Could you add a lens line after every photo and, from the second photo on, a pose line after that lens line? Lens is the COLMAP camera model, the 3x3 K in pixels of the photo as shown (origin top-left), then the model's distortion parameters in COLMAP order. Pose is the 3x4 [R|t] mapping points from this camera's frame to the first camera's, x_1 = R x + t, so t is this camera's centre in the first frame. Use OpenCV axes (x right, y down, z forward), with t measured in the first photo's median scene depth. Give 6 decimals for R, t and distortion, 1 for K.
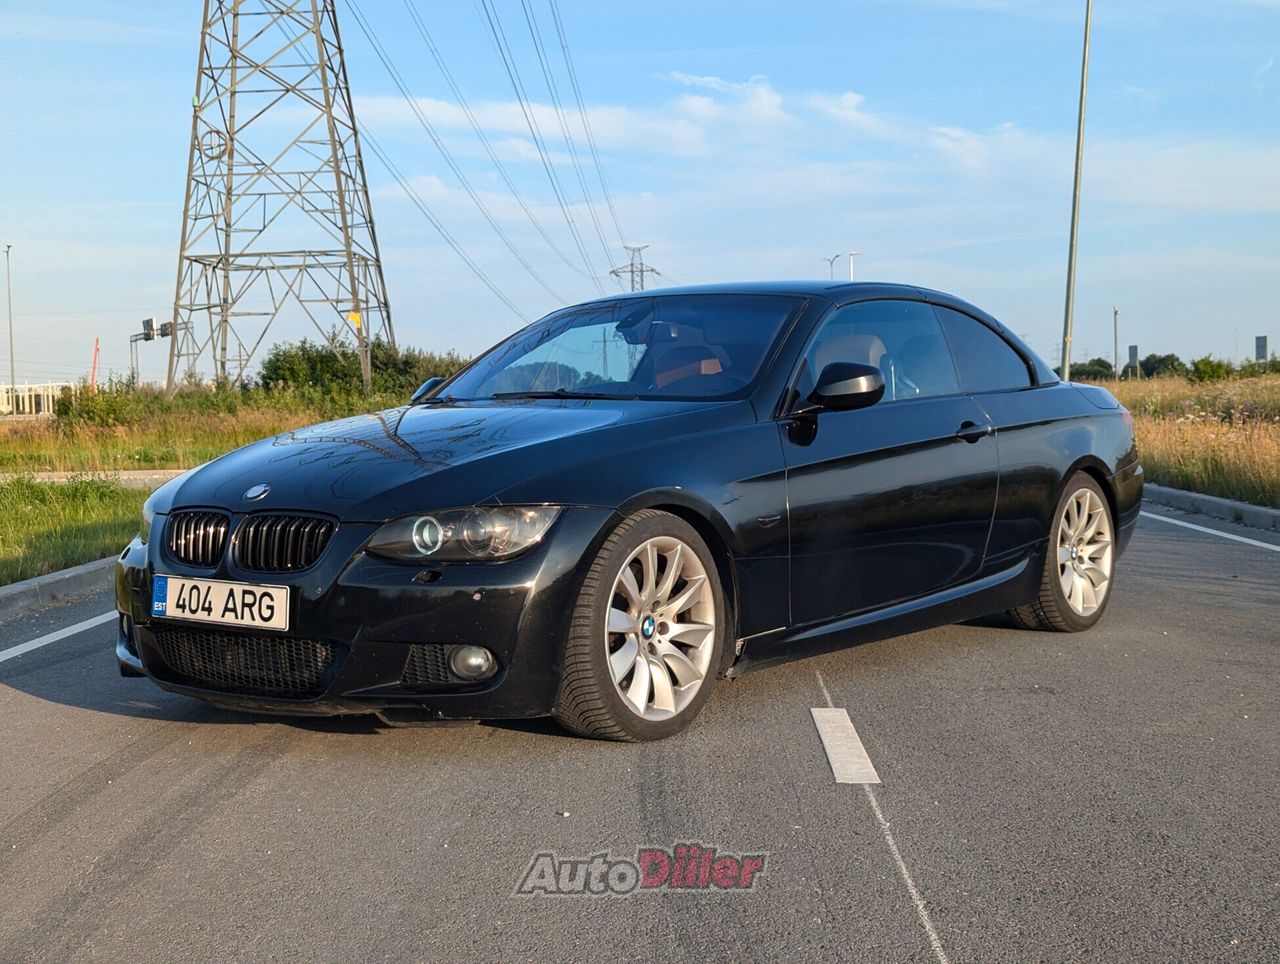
lens RADIAL K [[1880.4, 0, 622.0], [0, 1880.4, 457.9], [0, 0, 1]] dist [0.164323, -0.743289]
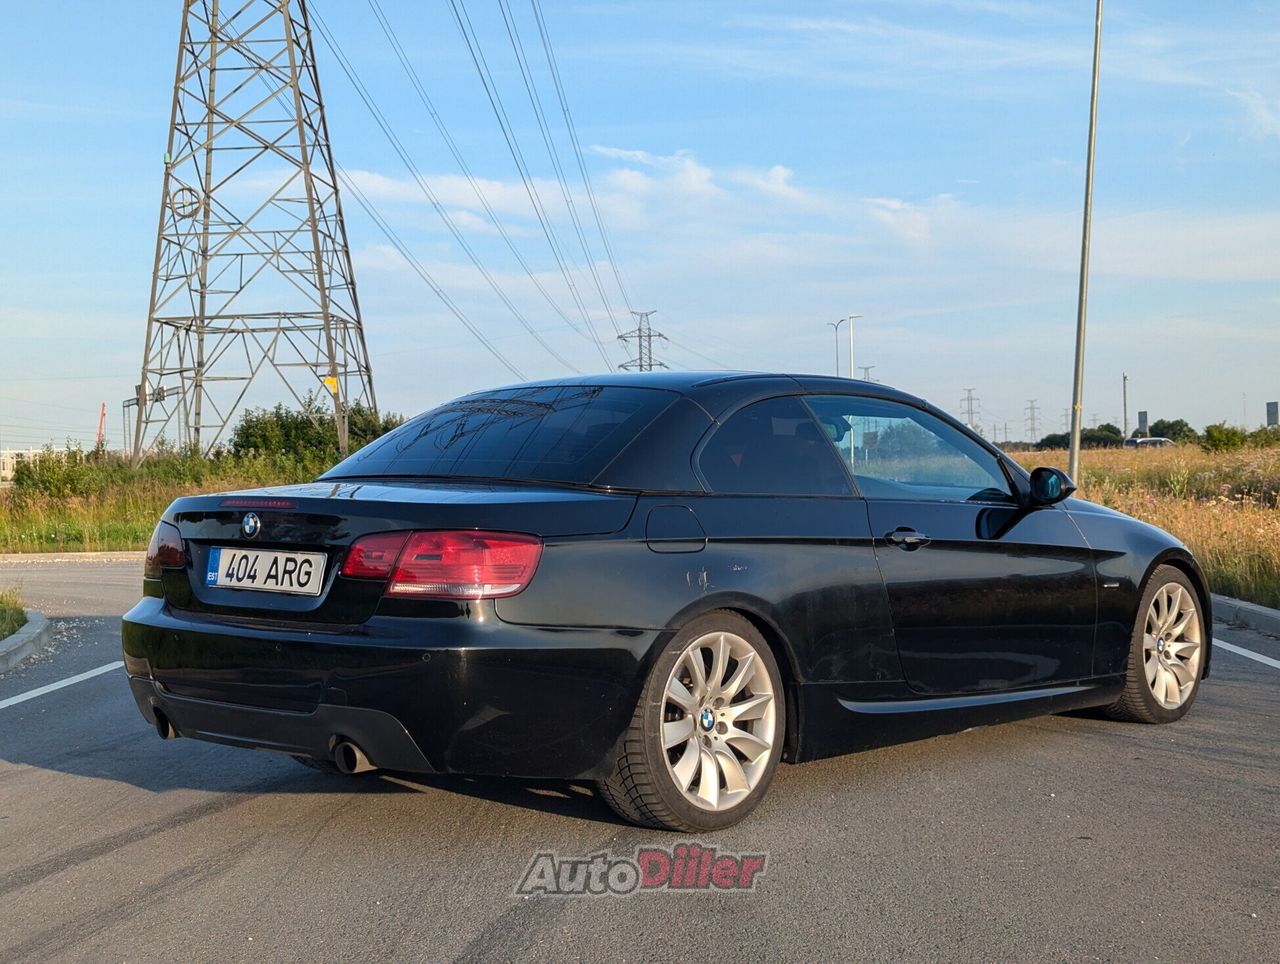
lens RADIAL K [[1839.8, 0, 644.8], [0, 1839.8, 440.1], [0, 0, 1]] dist [0.174929, -0.678386]
pose [[0.999998, 0.000398, 0.002128, 0.014758], [-0.000306, 0.999068, -0.043152, -0.004531], [-0.002143, 0.043151, 0.999066, 0.063573]]
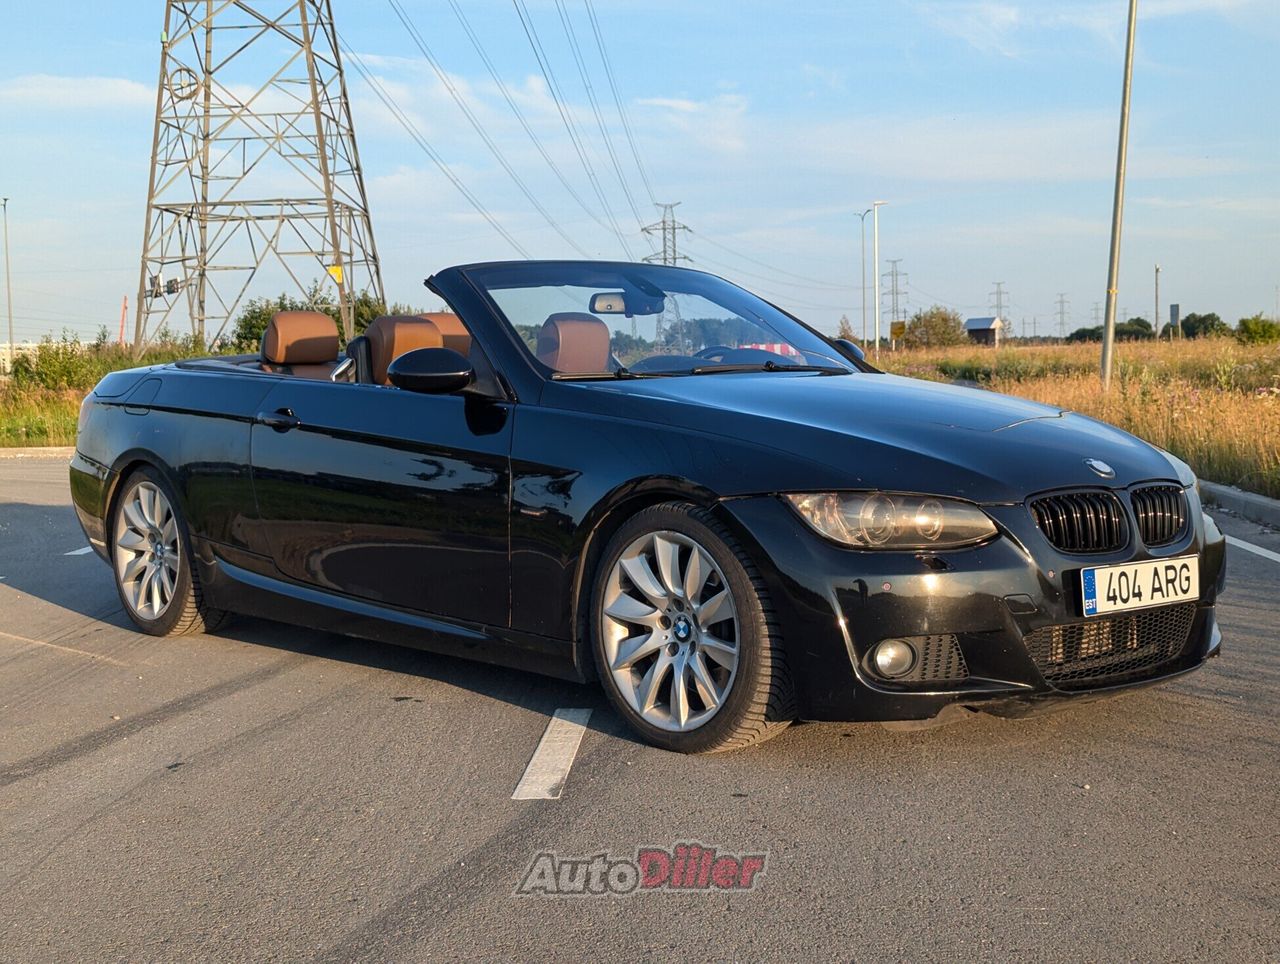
lens RADIAL K [[1829.6, 0, 652.8], [0, 1829.6, 457.1], [0, 0, 1]] dist [0.148099, -0.568714]
pose [[0.999955, 0.001775, -0.009371, 0.021395], [-0.001559, 0.999735, 0.022972, -0.004359], [0.009409, -0.022956, 0.999692, 0.096222]]
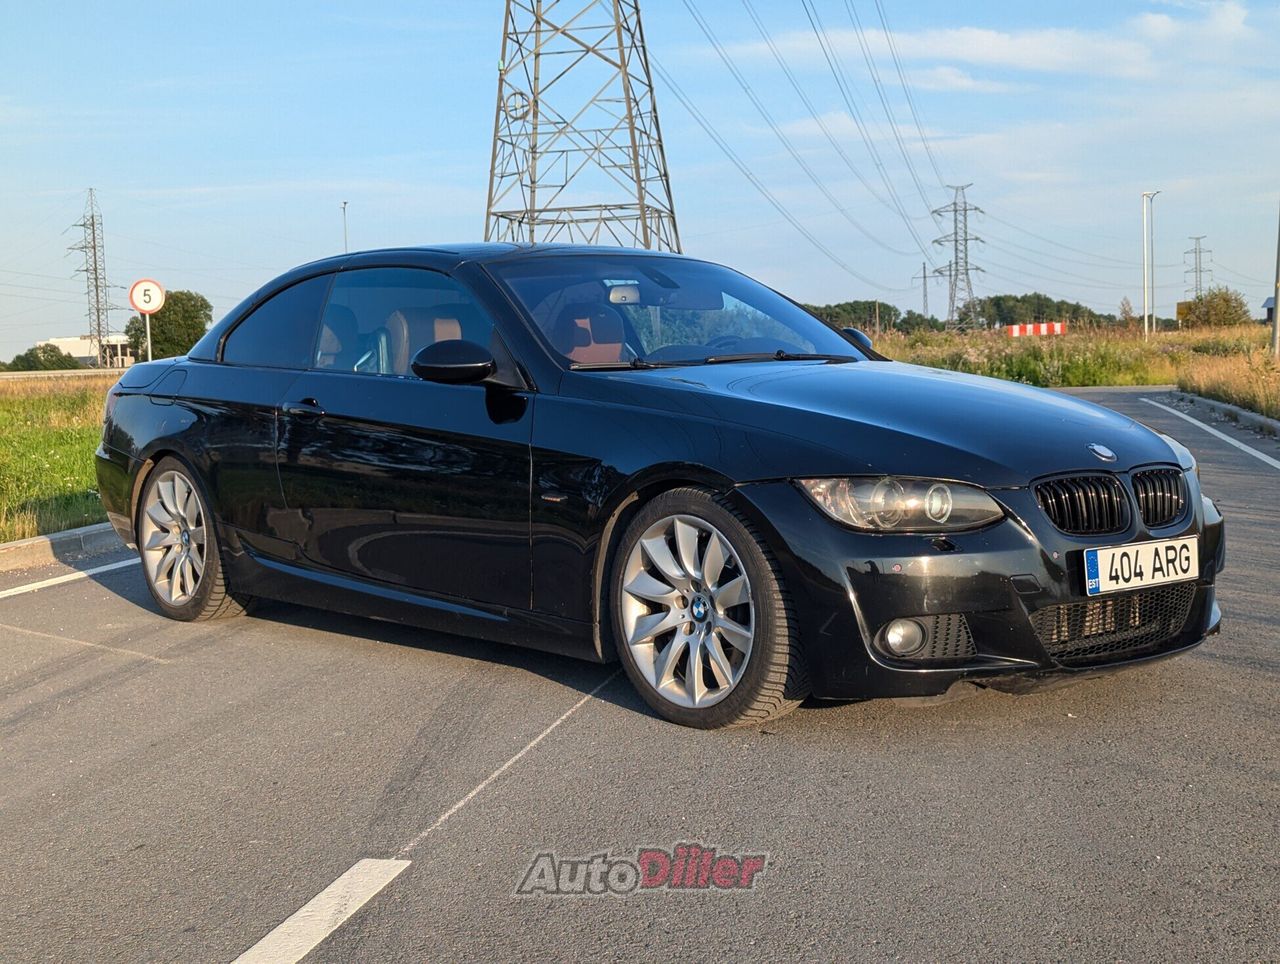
lens RADIAL K [[1901.0, 0, 609.6], [0, 1901.0, 477.0], [0, 0, 1]] dist [0.148000, -0.657383]
pose [[0.982693, 0.005980, -0.185143, 0.033791], [0.001442, 0.999201, 0.039930, -0.000271], [0.185234, -0.039506, 0.981900, -0.048268]]
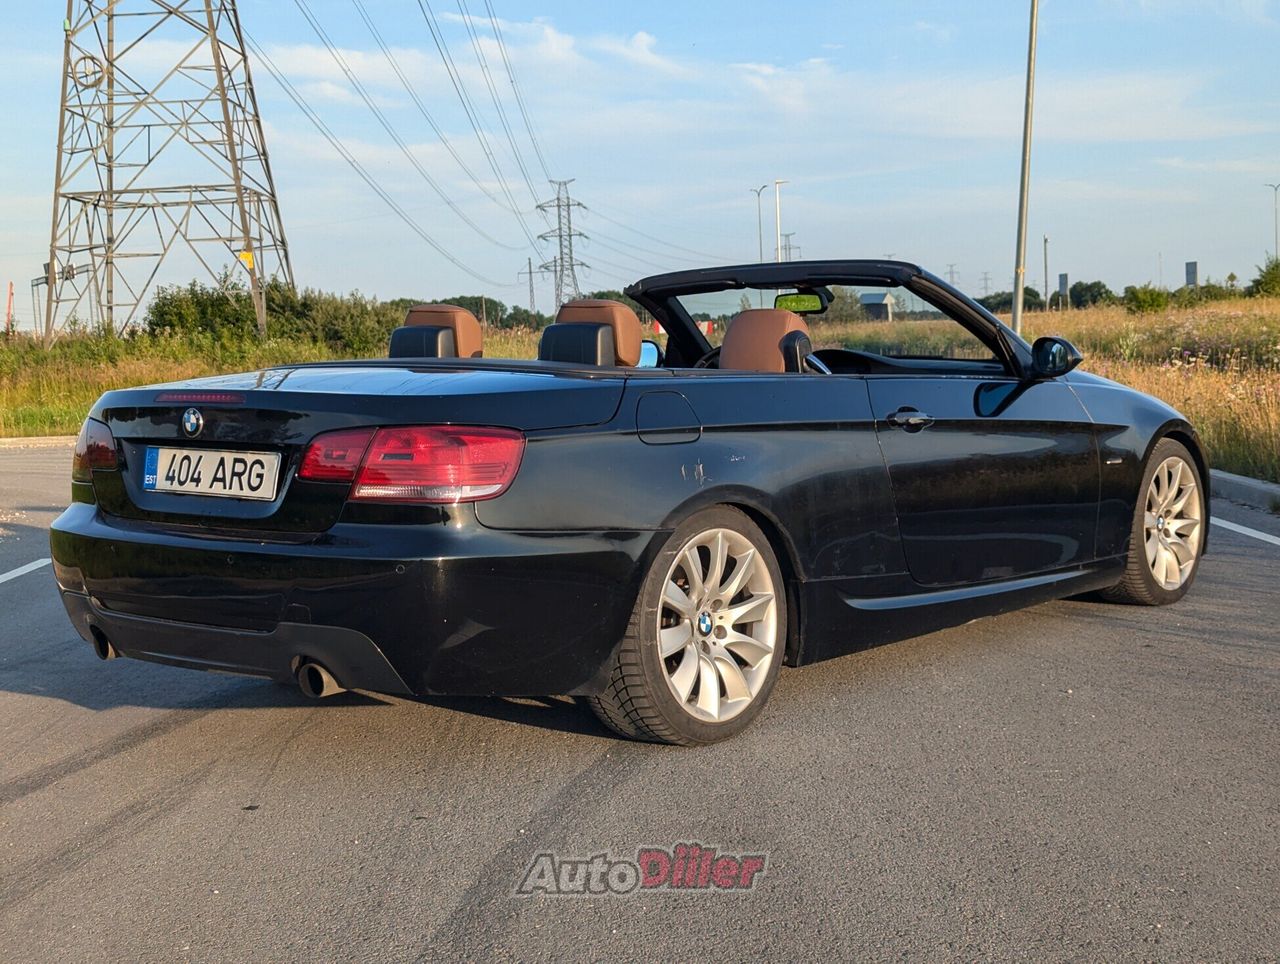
lens RADIAL K [[1840.8, 0, 643.7], [0, 1840.8, 465.6], [0, 0, 1]] dist [0.110041, -0.349671]
pose [[0.998824, -0.020647, 0.043869, 0.011281], [0.018847, 0.998978, 0.041076, -0.005397], [-0.044672, -0.040201, 0.998193, 0.074506]]
